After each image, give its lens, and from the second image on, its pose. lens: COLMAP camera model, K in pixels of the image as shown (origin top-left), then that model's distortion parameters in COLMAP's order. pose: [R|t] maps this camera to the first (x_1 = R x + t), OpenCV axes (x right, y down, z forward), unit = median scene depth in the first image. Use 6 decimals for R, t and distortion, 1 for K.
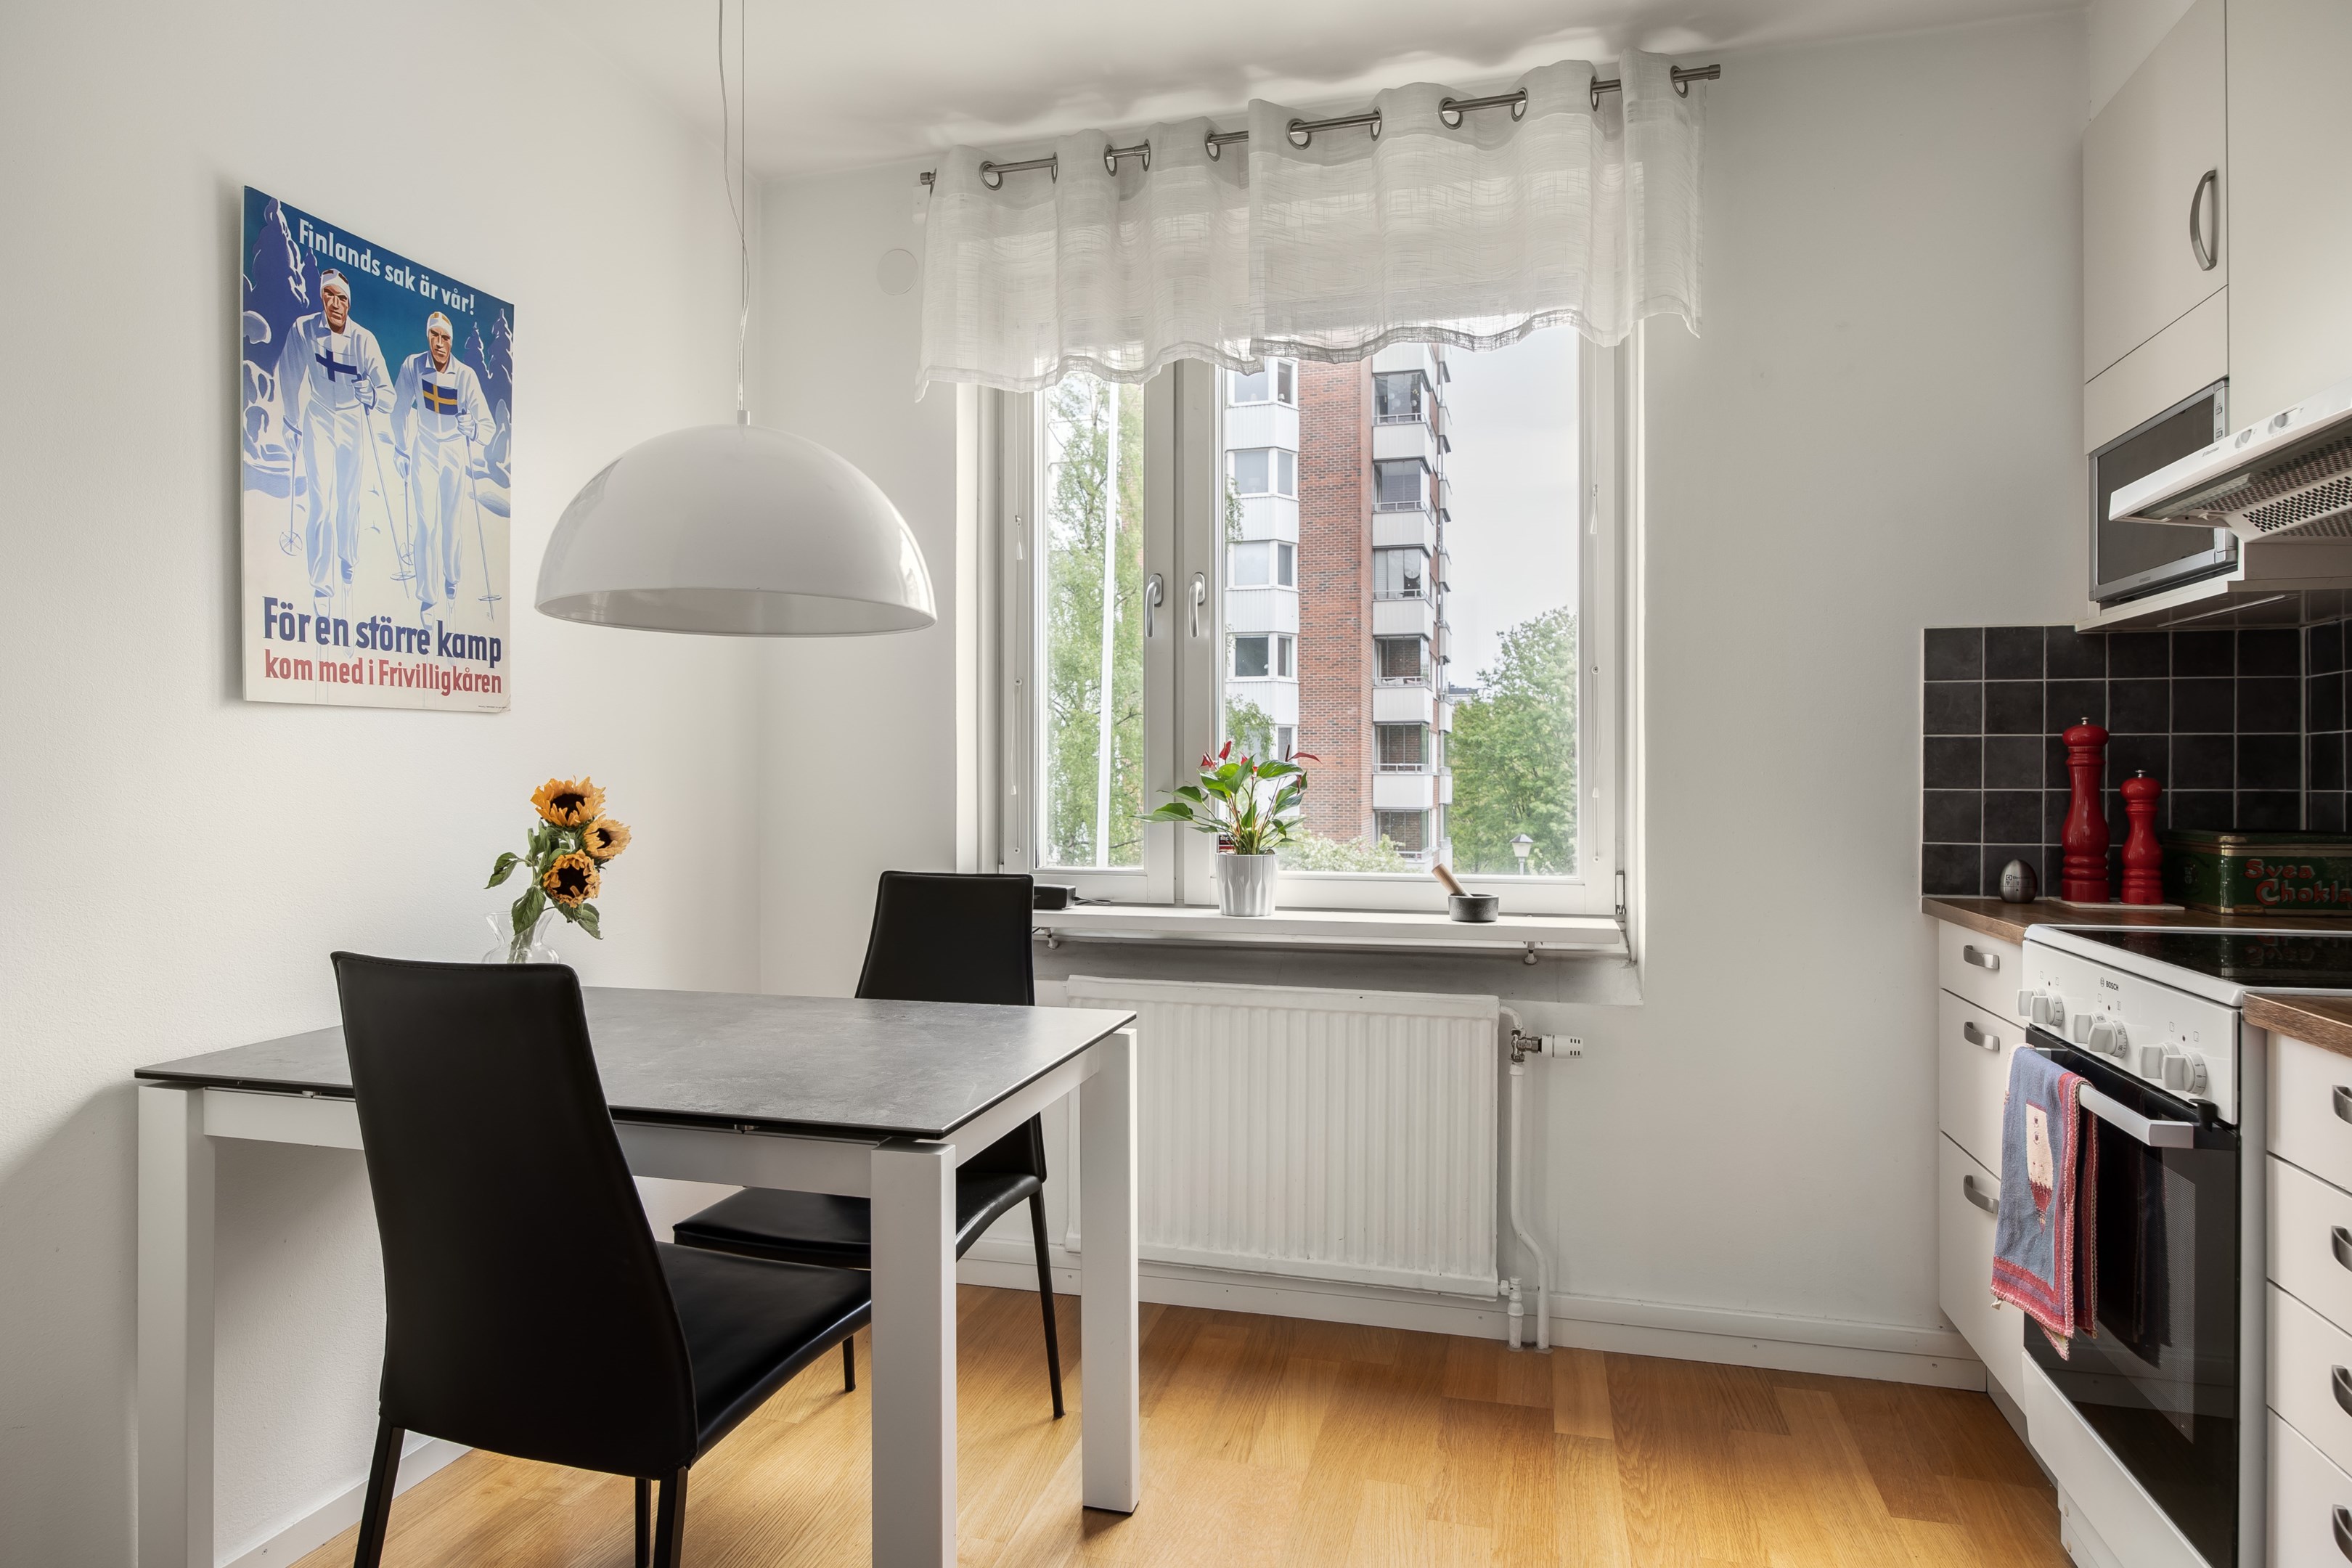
lens RADIAL K [[1332.2, 0, 1176.0], [0, 1332.2, 784.0], [0, 0, 1]] dist [-0.001228, -0.001138]
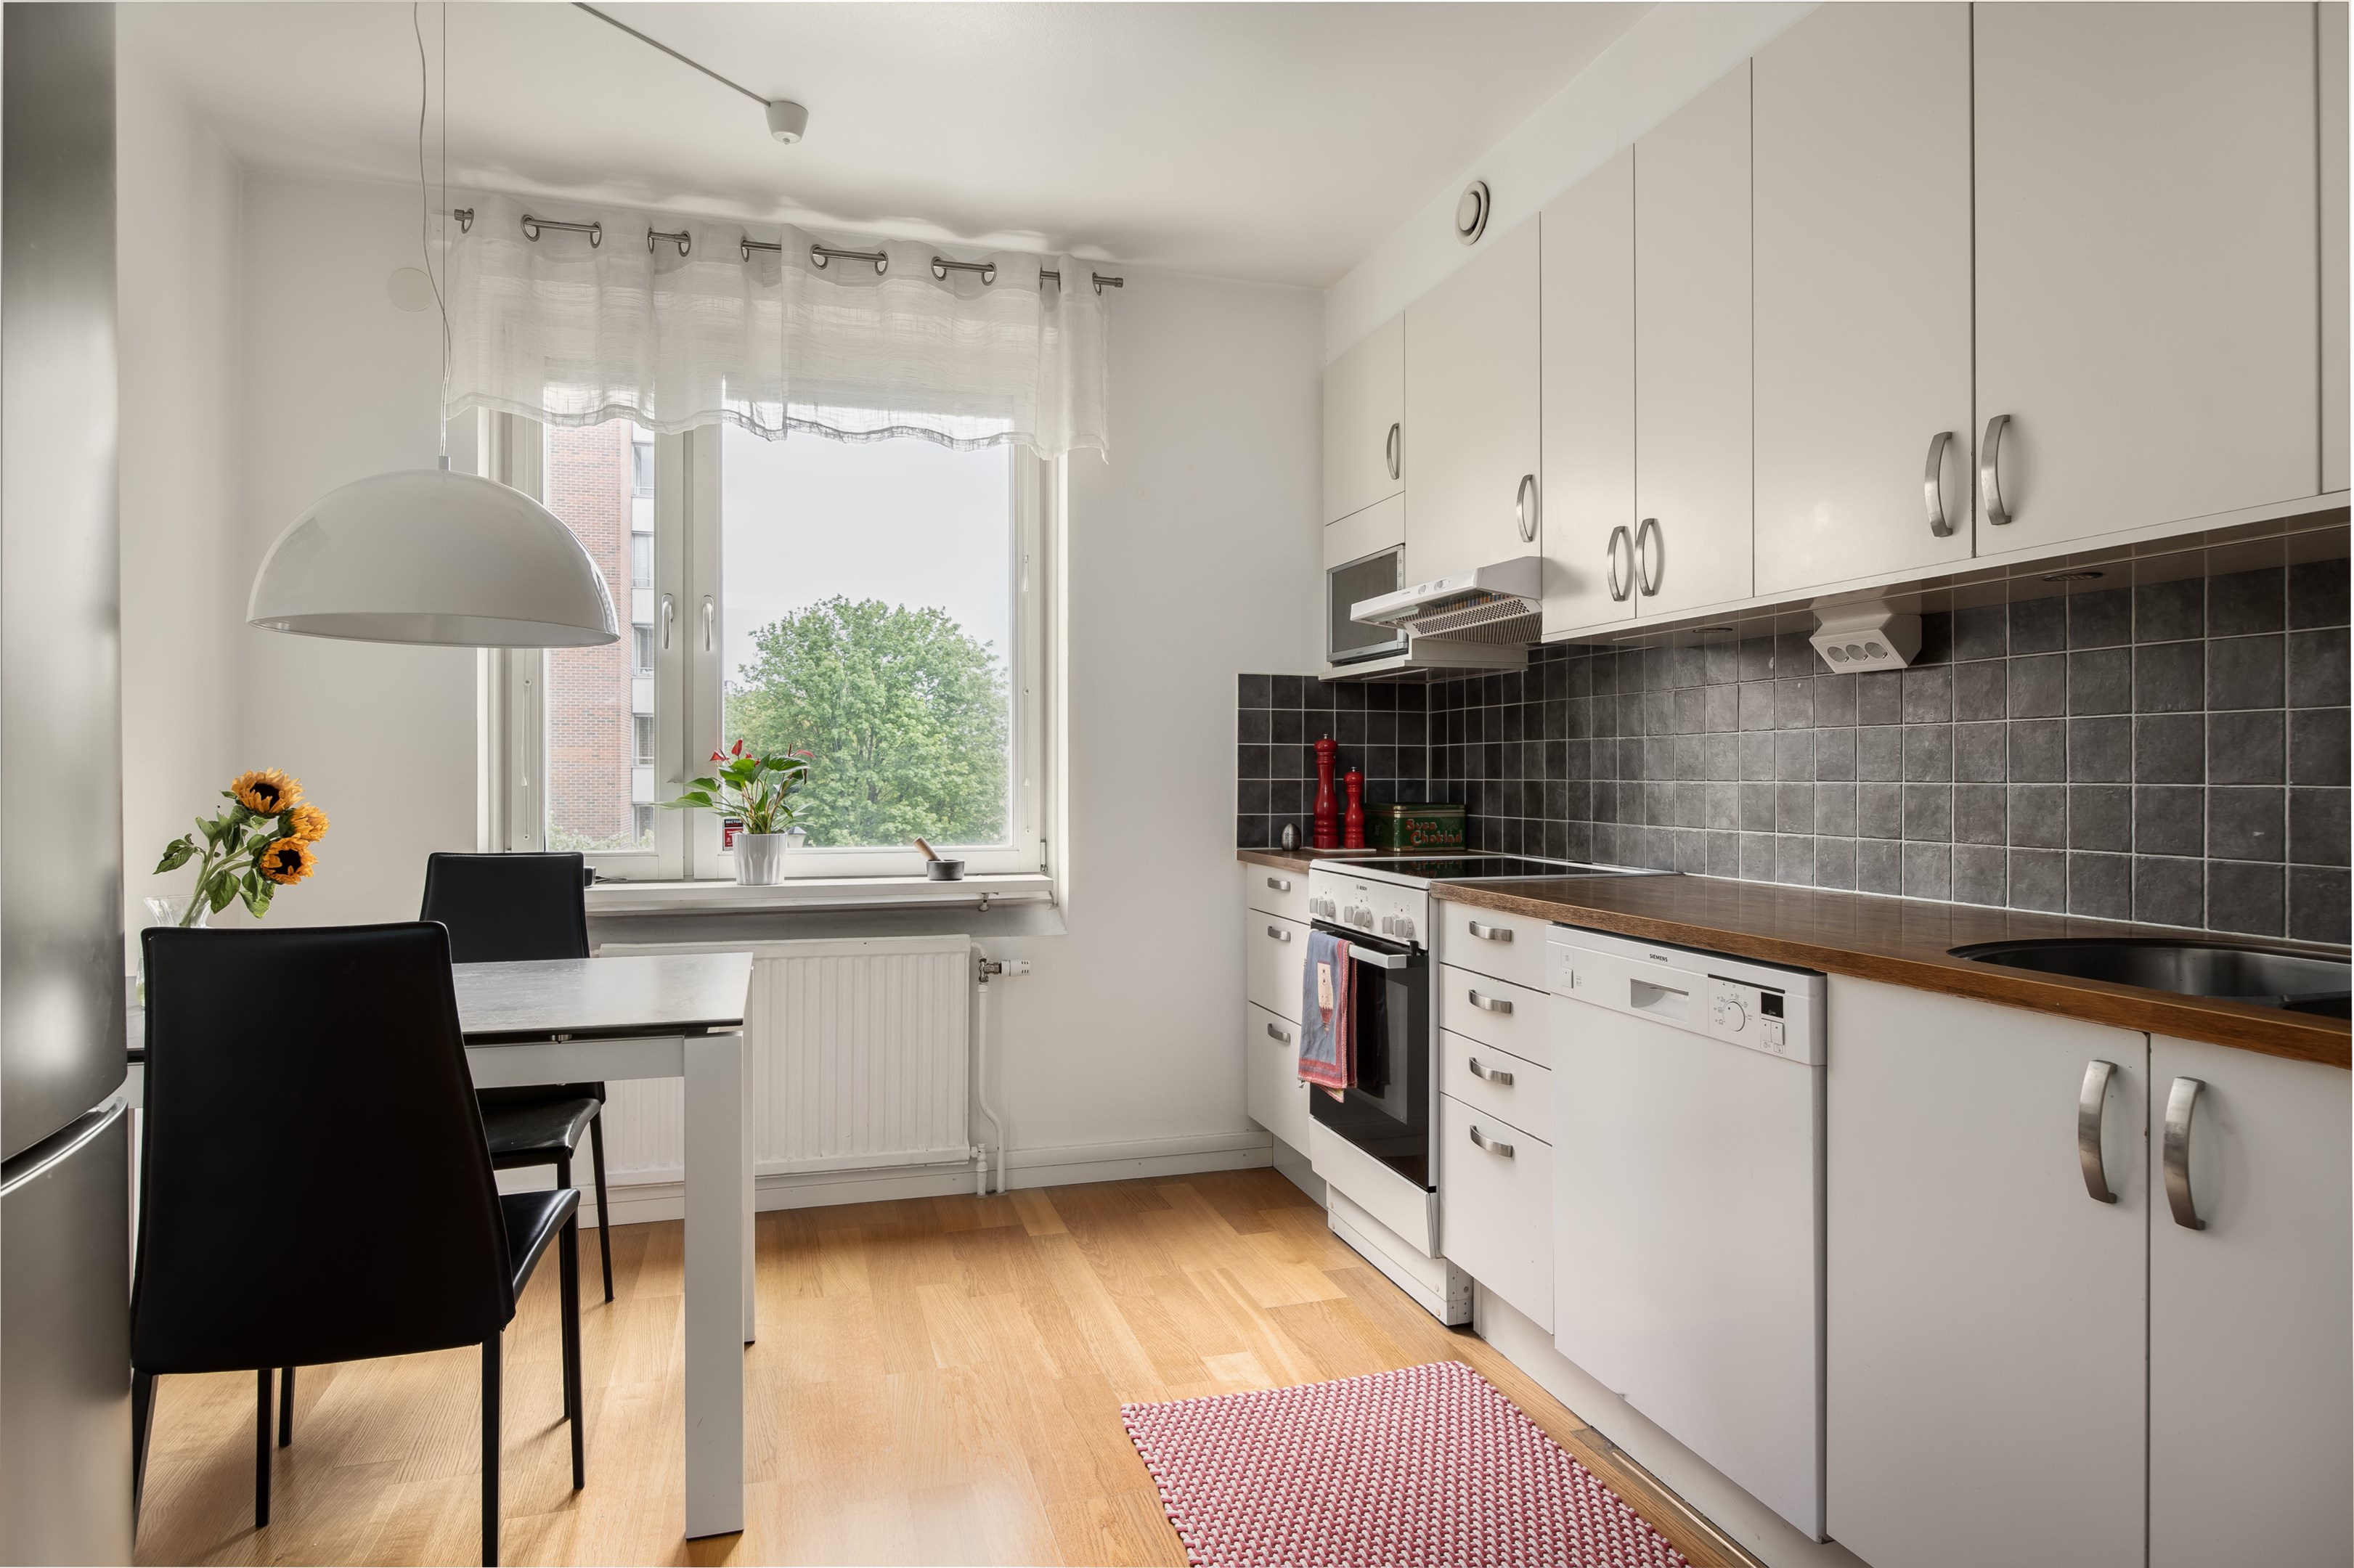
lens RADIAL K [[1333.2, 0, 1177.1], [0, 1333.2, 779.6], [0, 0, 1]] dist [-0.002372, 0.000846]
pose [[0.847685, -0.001562, 0.530498, -0.313850], [0.000967, 0.999999, 0.001400, 0.002443], [-0.530500, -0.000674, 0.847685, -0.262803]]
